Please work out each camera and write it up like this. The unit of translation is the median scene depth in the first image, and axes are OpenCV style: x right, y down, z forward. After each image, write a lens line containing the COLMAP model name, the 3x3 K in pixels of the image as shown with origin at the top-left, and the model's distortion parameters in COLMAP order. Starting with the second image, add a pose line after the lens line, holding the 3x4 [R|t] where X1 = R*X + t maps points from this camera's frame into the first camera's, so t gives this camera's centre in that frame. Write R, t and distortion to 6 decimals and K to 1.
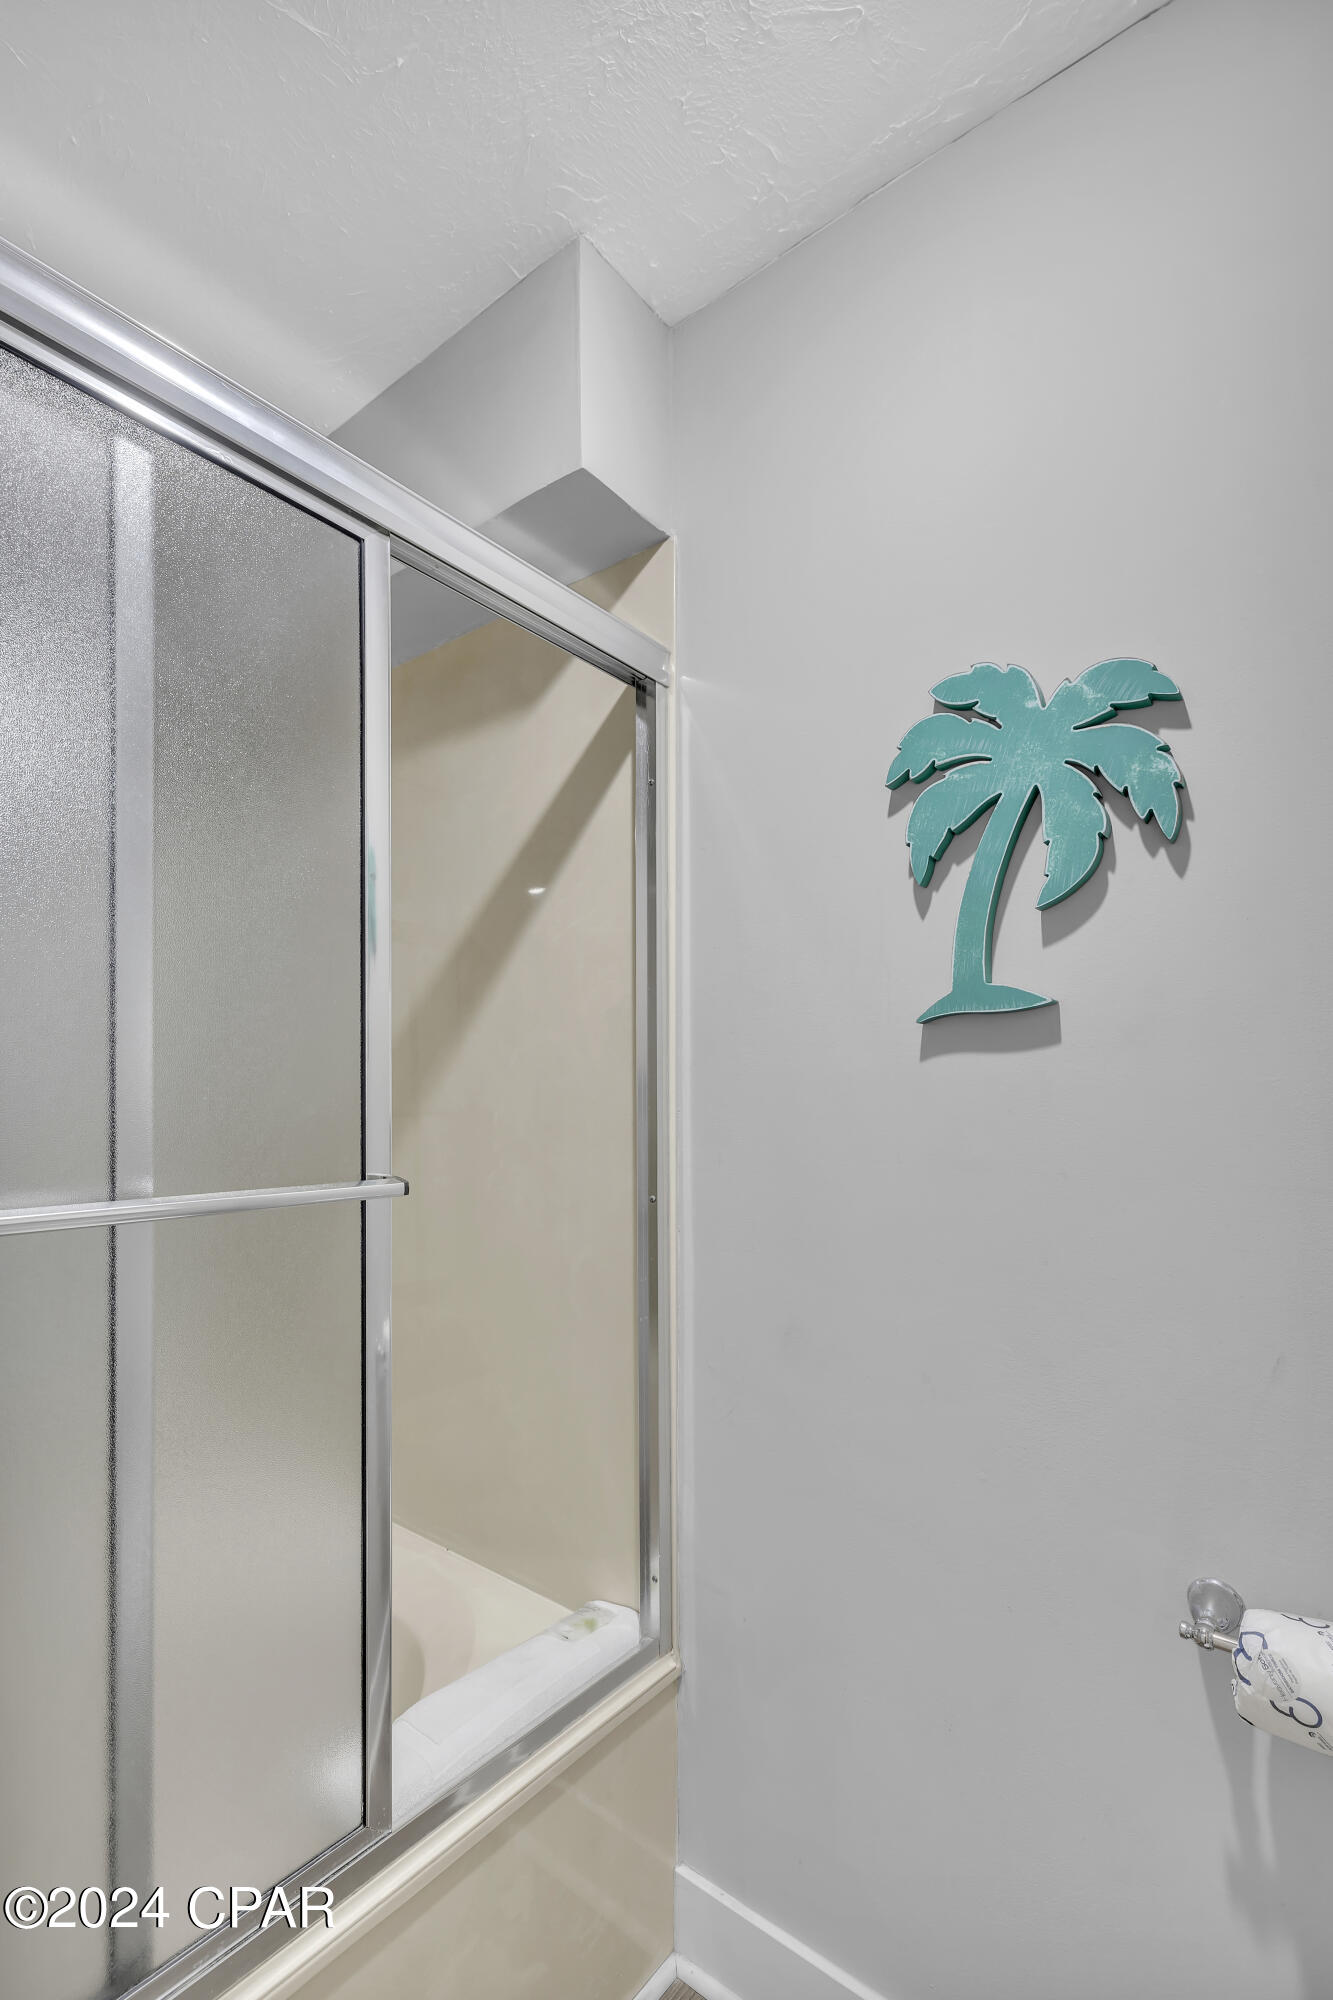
lens RADIAL K [[890.0, 0, 663.3], [0, 890.0, 1096.1], [0, 0, 1]] dist [0.003999, 0.000622]
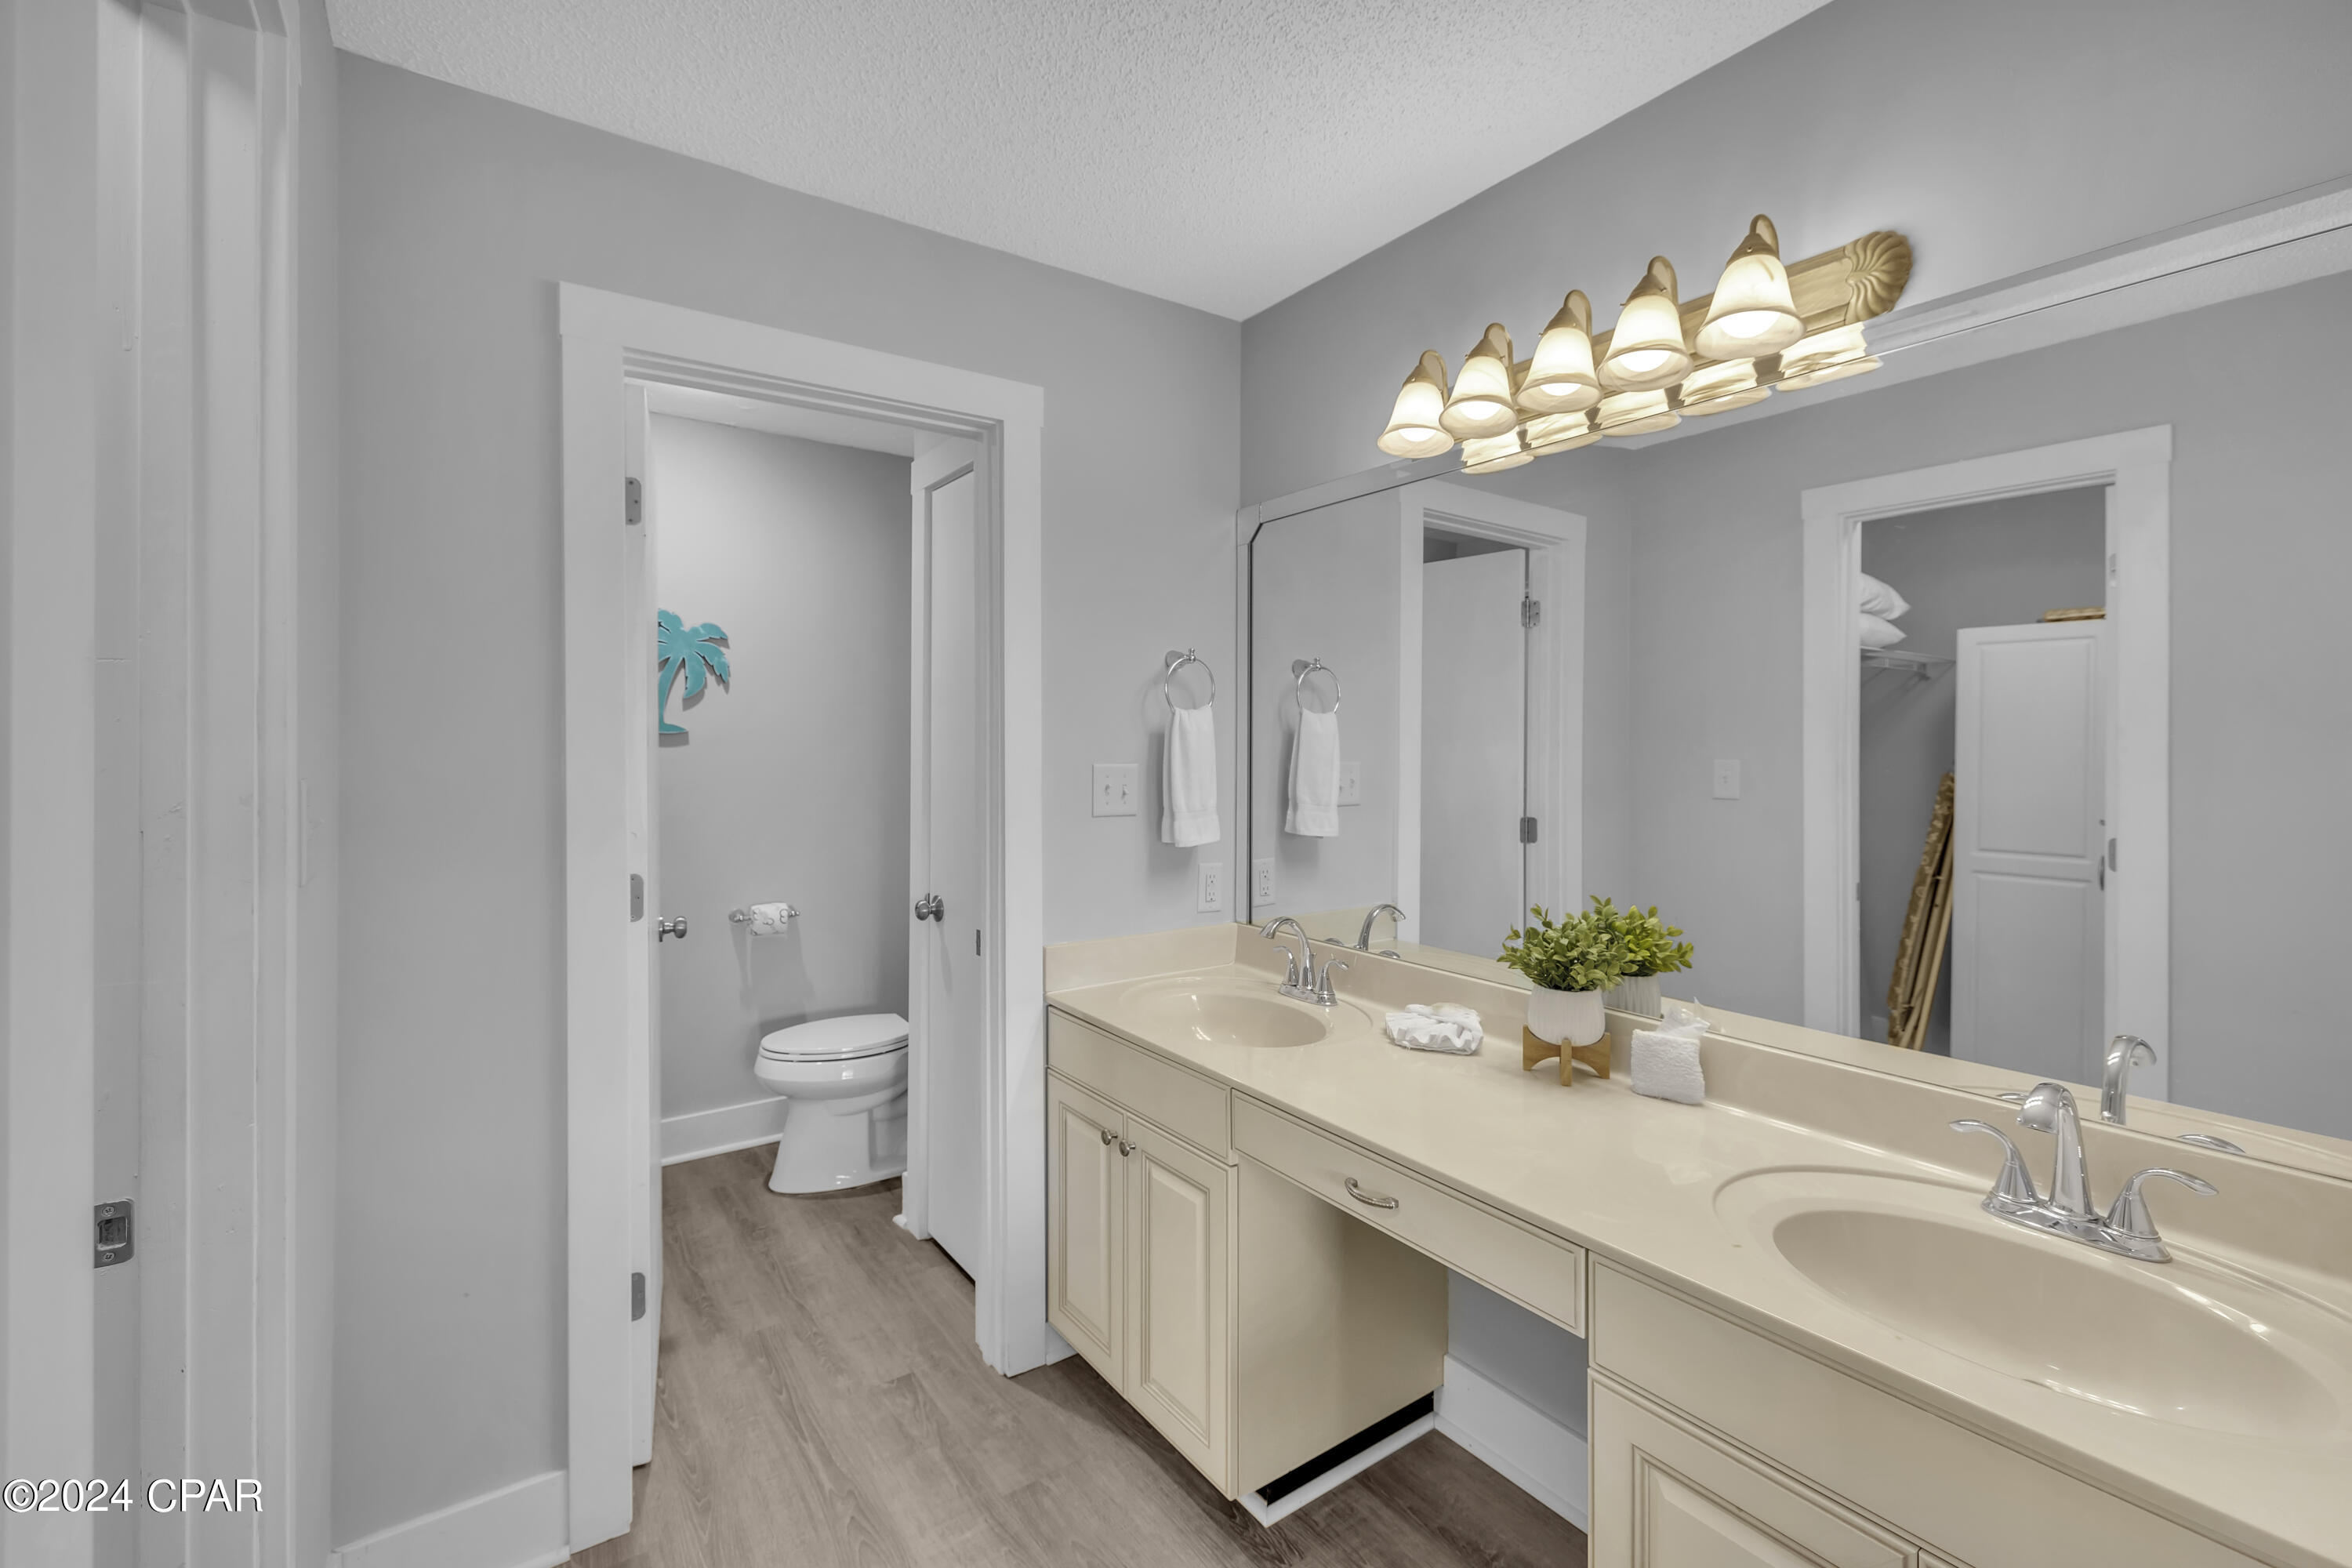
lens RADIAL K [[1004.2, 0, 1183.7], [0, 1004.2, 742.2], [0, 0, 1]] dist [-0.002021, -0.000294]
pose [[0.266556, -0.001159, 0.963819, -2.264244], [0.005760, 0.999983, -0.000391, -0.055333], [-0.963802, 0.005655, 0.266558, -1.425516]]
